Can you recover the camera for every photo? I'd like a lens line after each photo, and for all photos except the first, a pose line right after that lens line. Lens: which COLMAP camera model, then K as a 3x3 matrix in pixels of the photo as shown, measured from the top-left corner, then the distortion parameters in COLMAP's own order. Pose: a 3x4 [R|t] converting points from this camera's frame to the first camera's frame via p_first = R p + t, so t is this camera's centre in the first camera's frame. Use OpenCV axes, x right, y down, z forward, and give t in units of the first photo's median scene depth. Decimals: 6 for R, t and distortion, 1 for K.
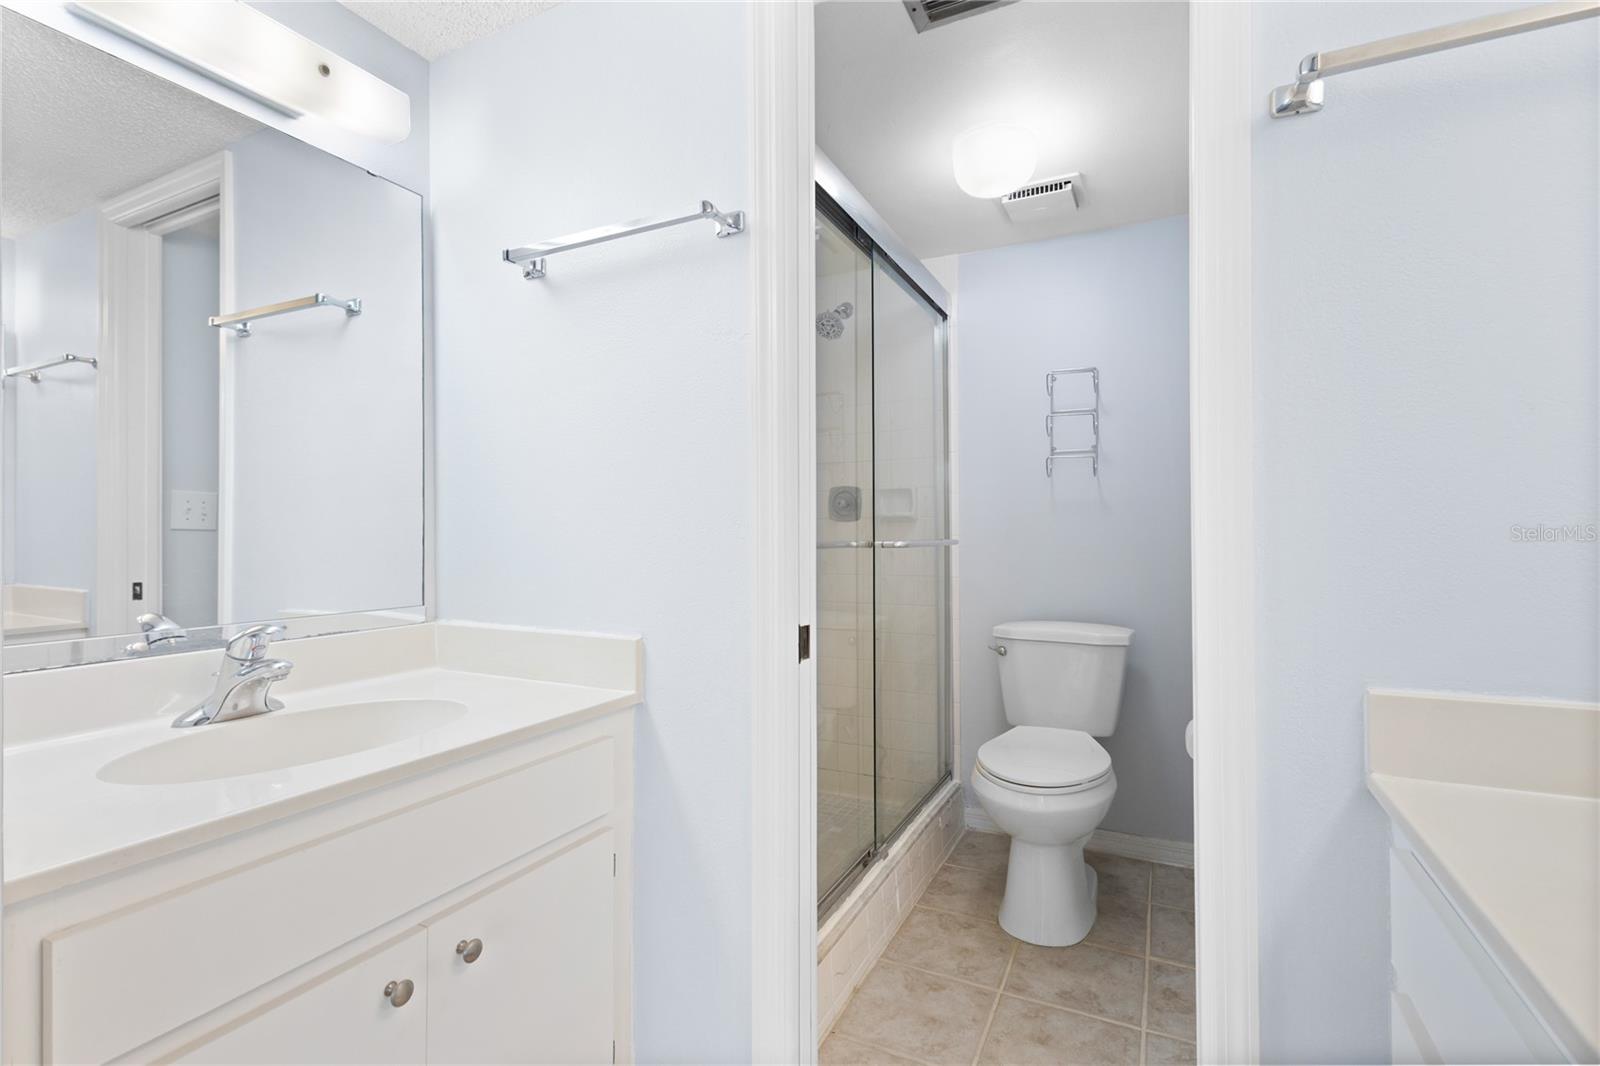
lens RADIAL K [[742.7, 0, 794.8], [0, 742.7, 529.1], [0, 0, 1]] dist [0.011436, -0.003623]
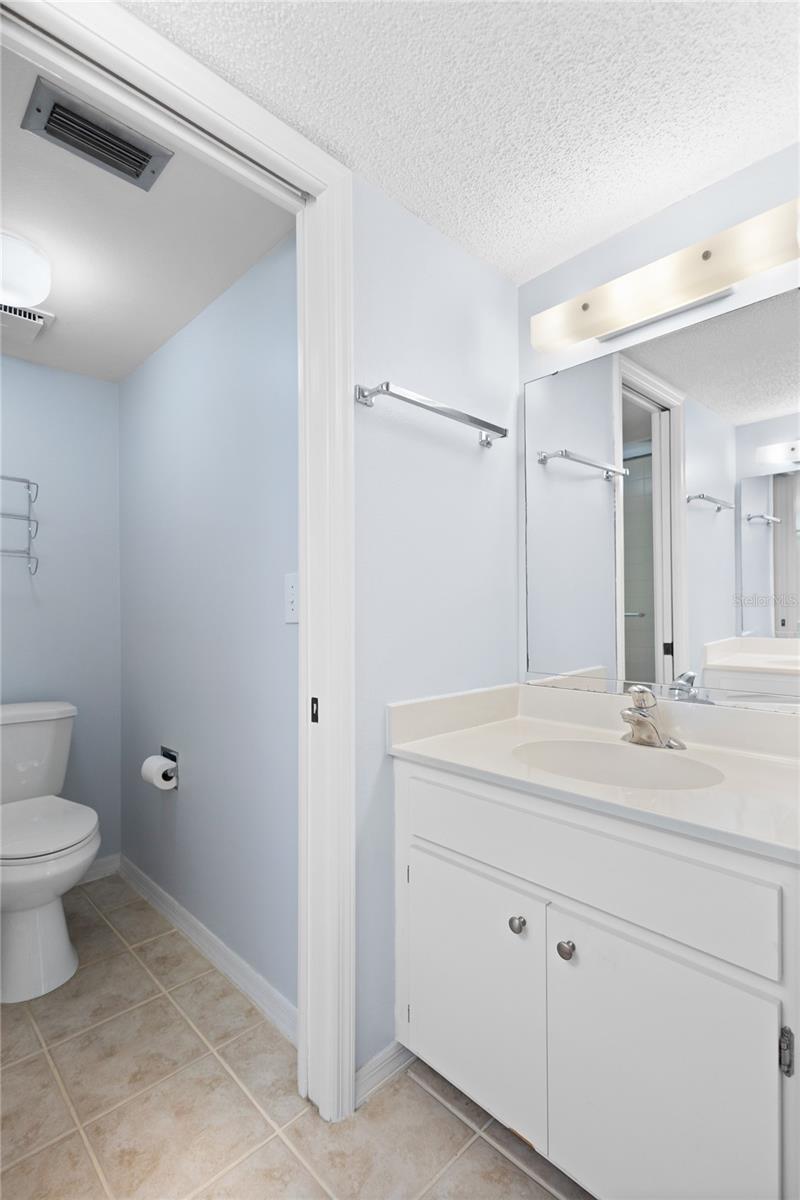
lens RADIAL K [[557.0, 0, 402.0], [0, 557.0, 616.8], [0, 0, 1]] dist [0.011436, -0.003623]
pose [[0.329076, 0.003844, 0.944295, -0.334993], [-0.002072, 0.999992, -0.003349, -0.008971], [-0.944301, -0.000855, 0.329082, 0.244624]]
